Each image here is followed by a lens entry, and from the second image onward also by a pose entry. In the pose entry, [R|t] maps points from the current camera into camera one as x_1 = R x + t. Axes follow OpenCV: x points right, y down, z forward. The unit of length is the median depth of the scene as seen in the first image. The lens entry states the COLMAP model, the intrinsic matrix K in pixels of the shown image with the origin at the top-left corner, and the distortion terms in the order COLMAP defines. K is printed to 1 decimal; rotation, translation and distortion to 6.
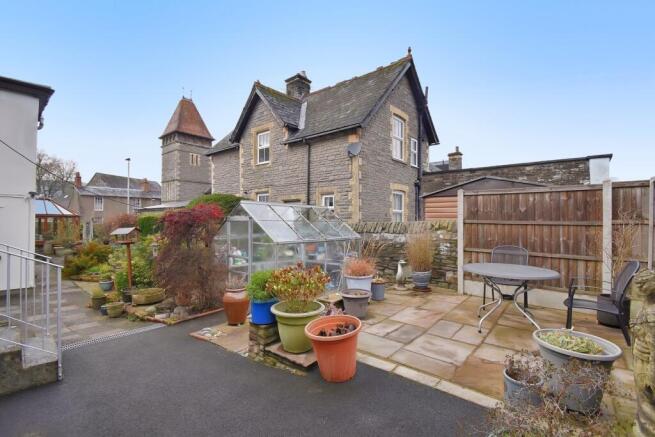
lens RADIAL K [[298.9, 0, 327.5], [0, 298.9, 218.5], [0, 0, 1]] dist [0.001010, 0.000072]
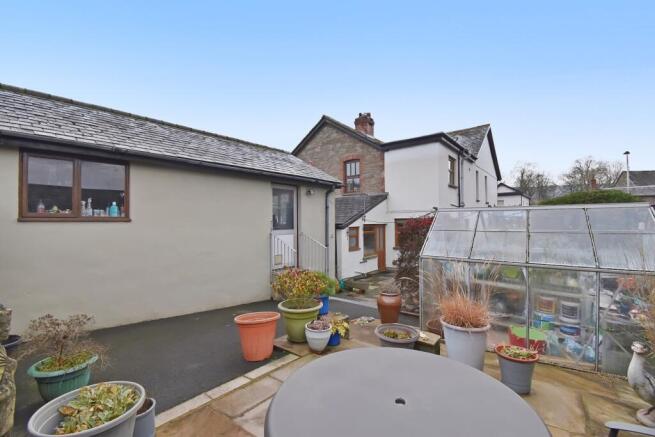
lens RADIAL K [[288.8, 0, 327.5], [0, 288.8, 218.5], [0, 0, 1]] dist [0.001634, -0.015808]
pose [[0.032096, -0.013869, -0.999389, 1.176658], [0.005903, 0.999889, -0.013686, -0.036437], [0.999467, -0.005460, 0.032174, 1.178327]]
